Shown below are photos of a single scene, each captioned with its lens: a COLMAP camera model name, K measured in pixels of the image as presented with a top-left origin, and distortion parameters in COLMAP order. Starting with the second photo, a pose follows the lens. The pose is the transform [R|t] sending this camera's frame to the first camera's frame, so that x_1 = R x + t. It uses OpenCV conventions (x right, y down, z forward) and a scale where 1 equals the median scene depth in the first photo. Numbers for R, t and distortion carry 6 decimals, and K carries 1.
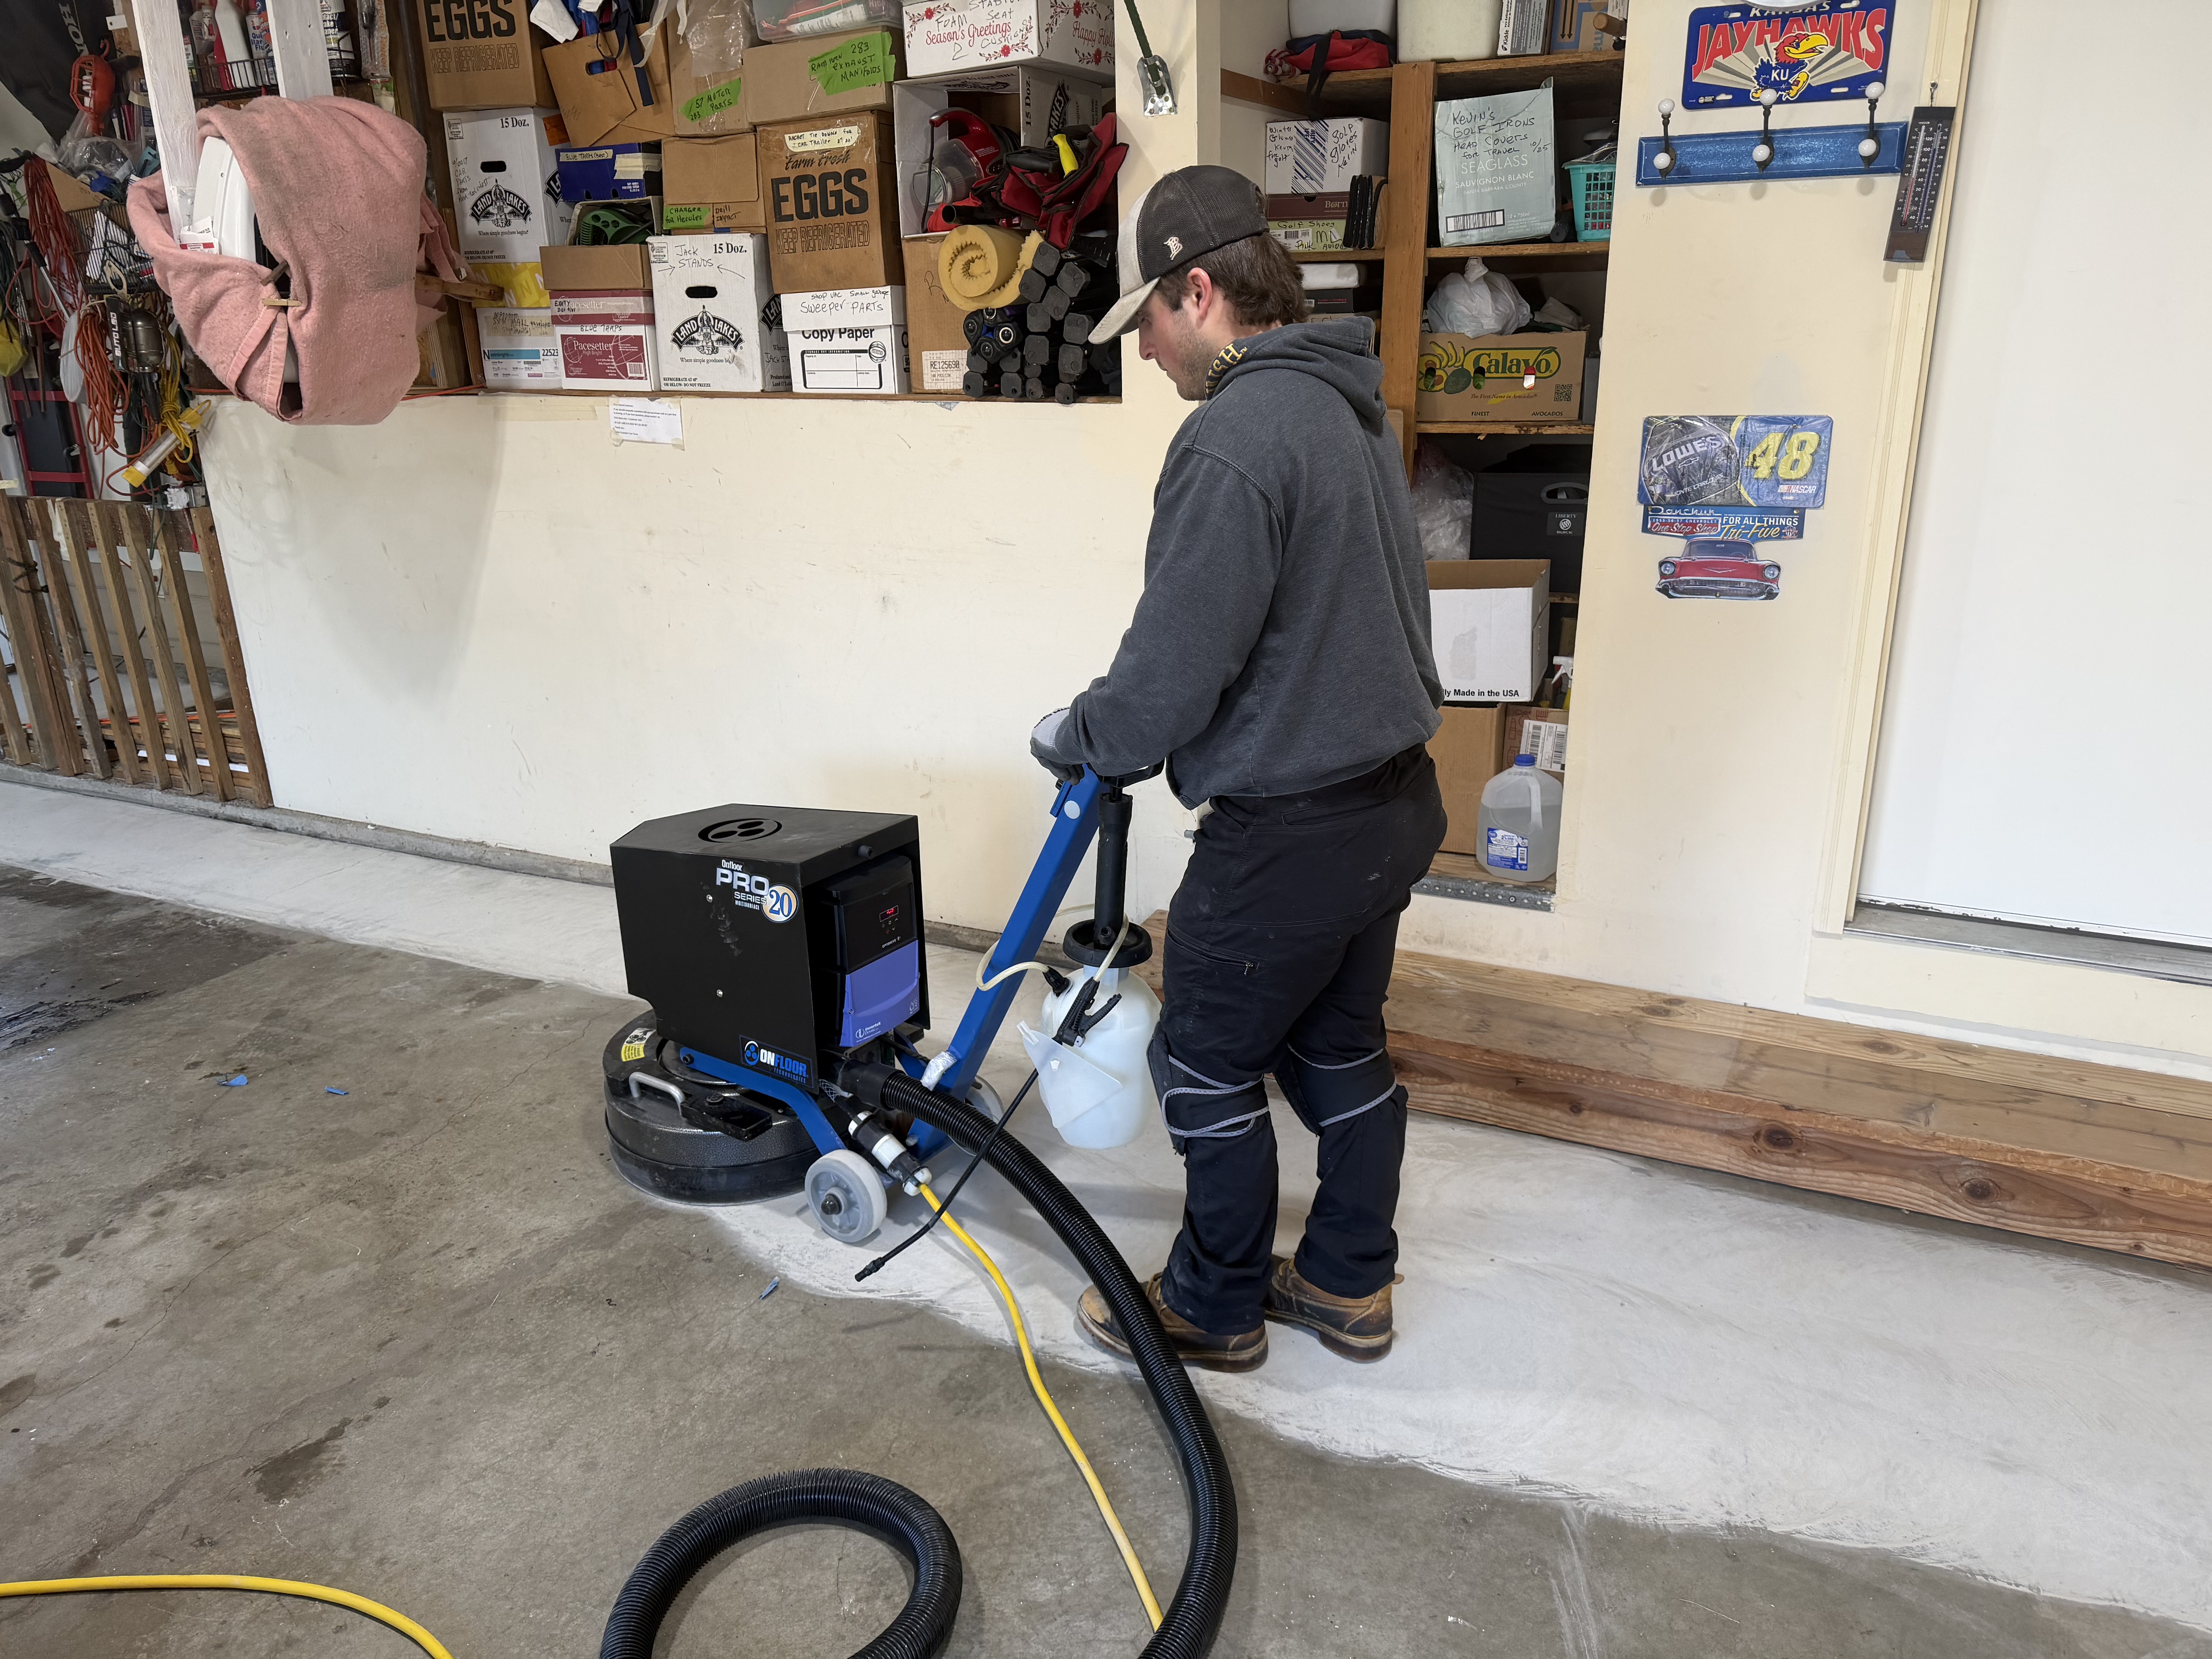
lens RADIAL K [[1541.8, 0, 1142.4], [0, 1541.8, 860.0], [0, 0, 1]] dist [0.001070, -0.008424]
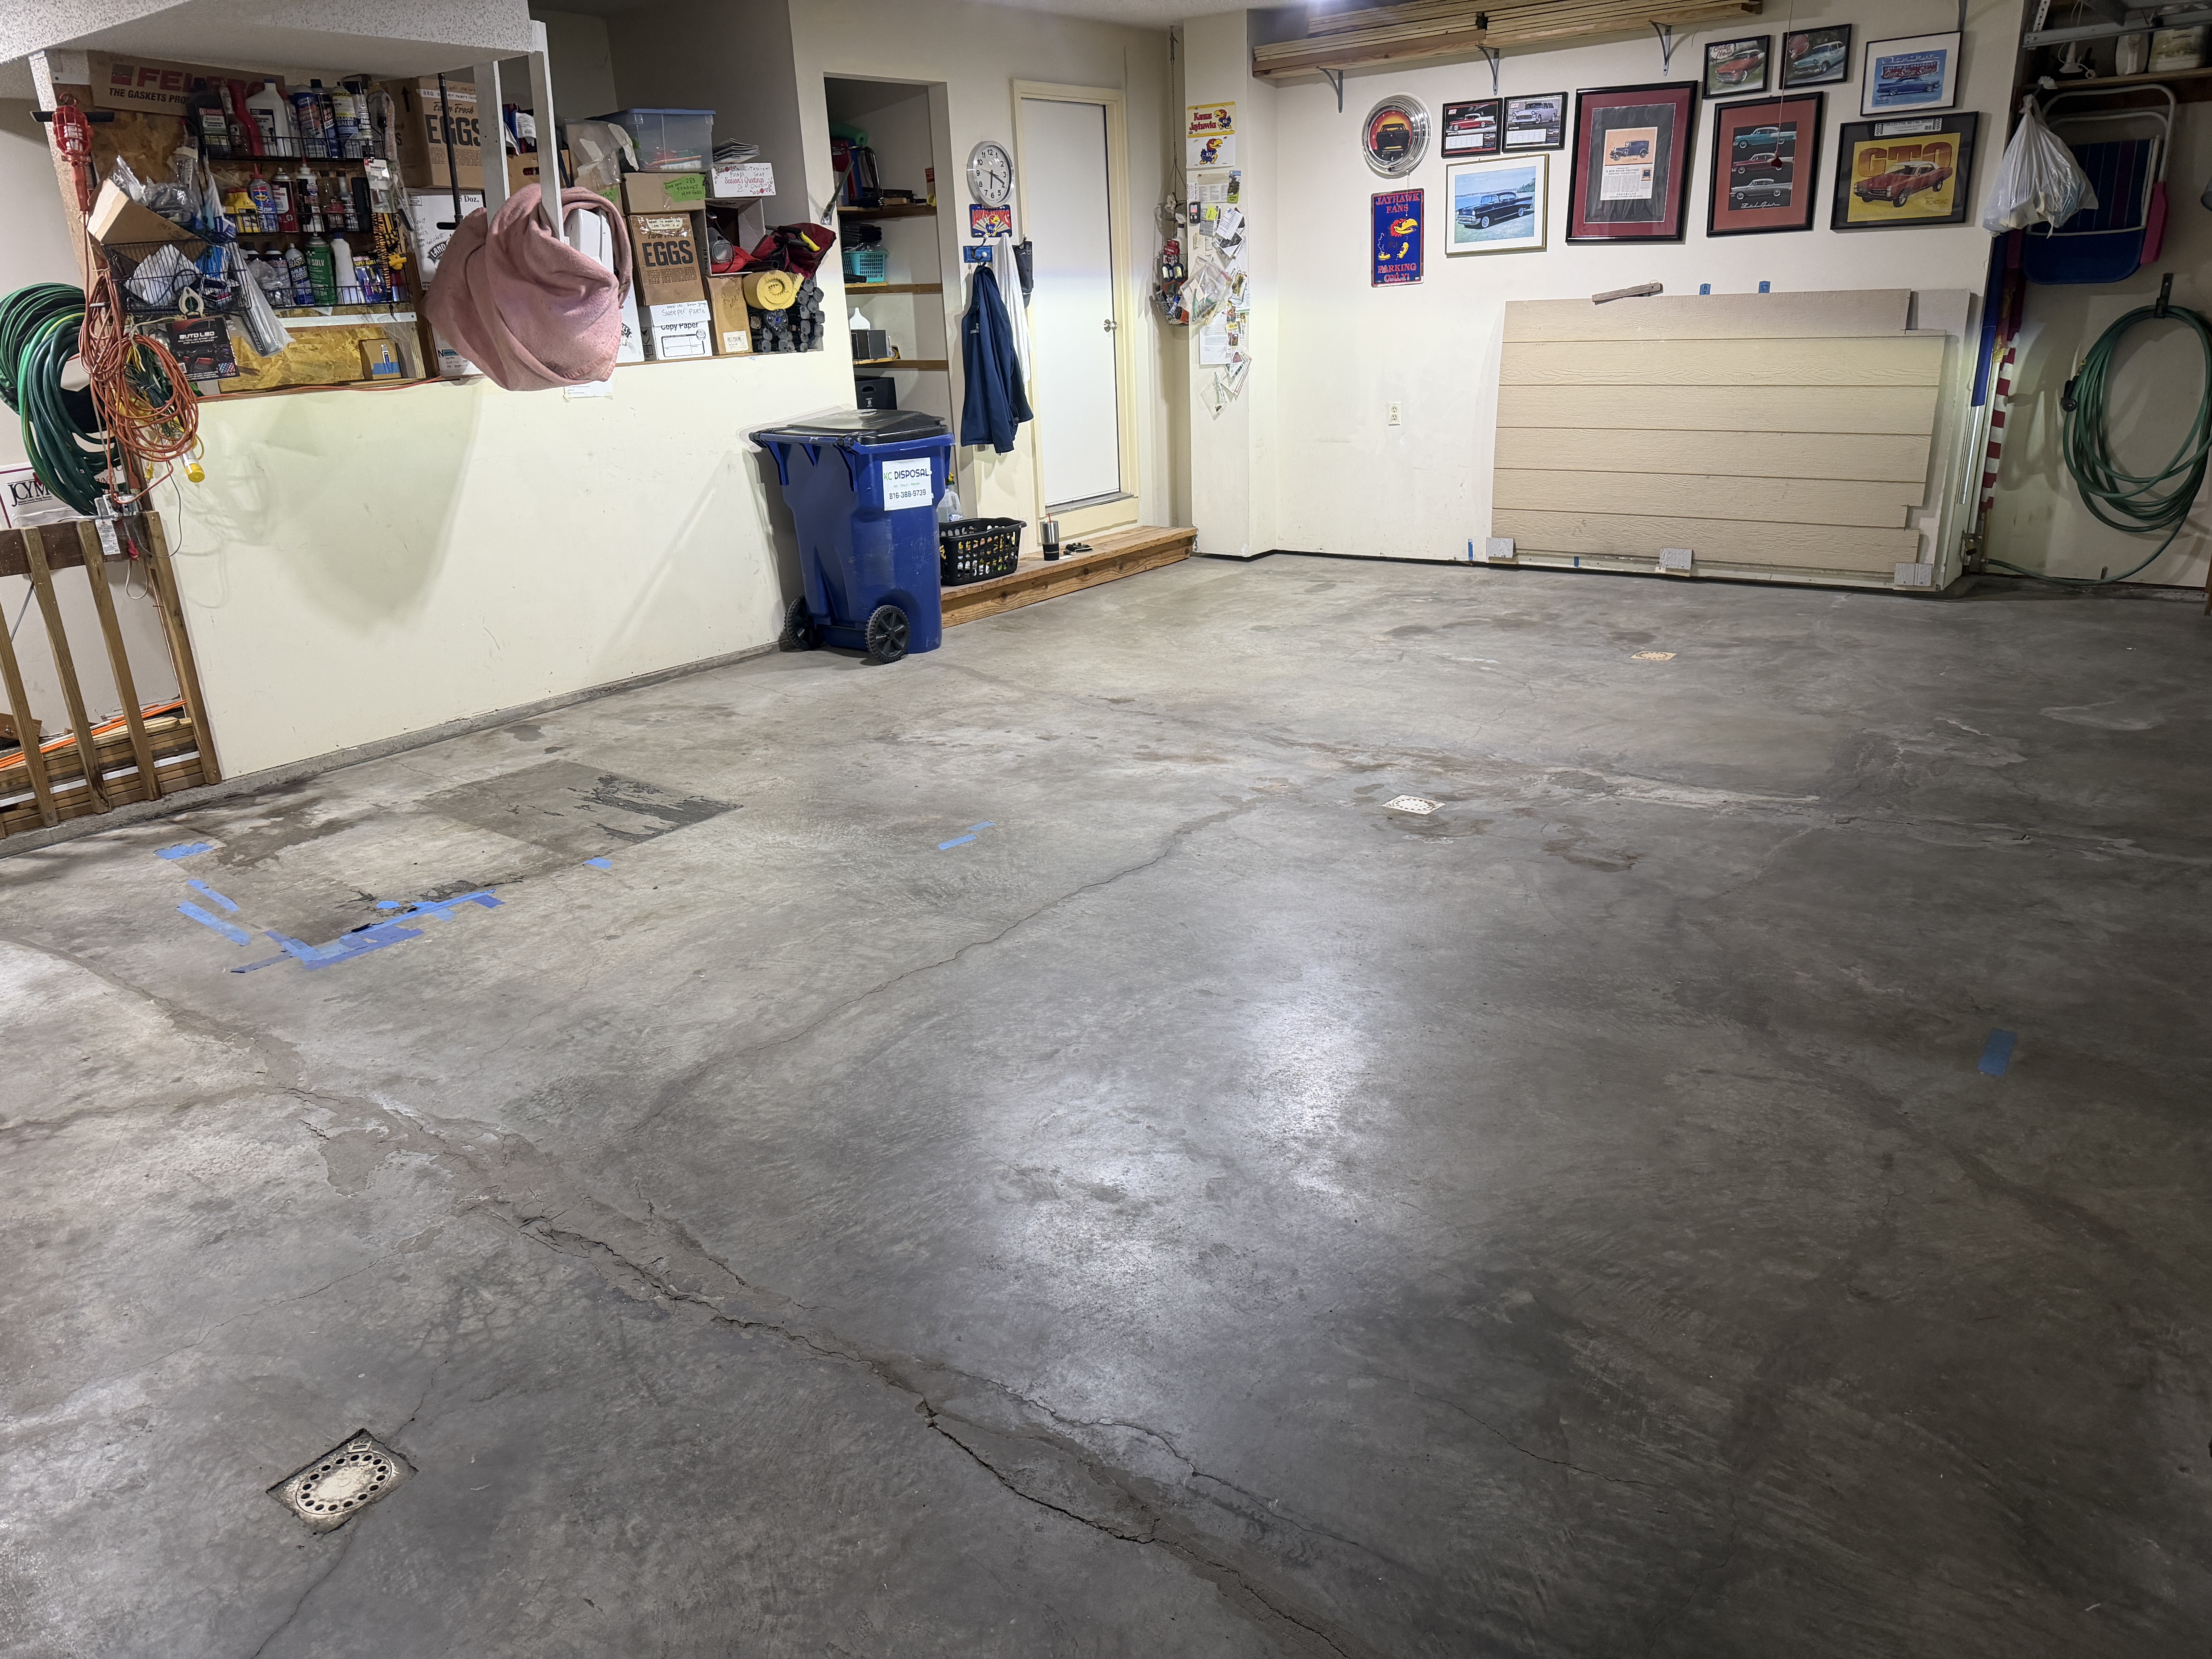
lens RADIAL K [[1541.8, 0, 1112.6], [0, 1541.8, 833.8], [0, 0, 1]] dist [0.001070, -0.008424]
pose [[0.204592, -0.320682, 0.924827, -2.066705], [0.365692, 0.901441, 0.231675, -0.030661], [-0.907971, 0.290803, 0.301698, 0.148350]]
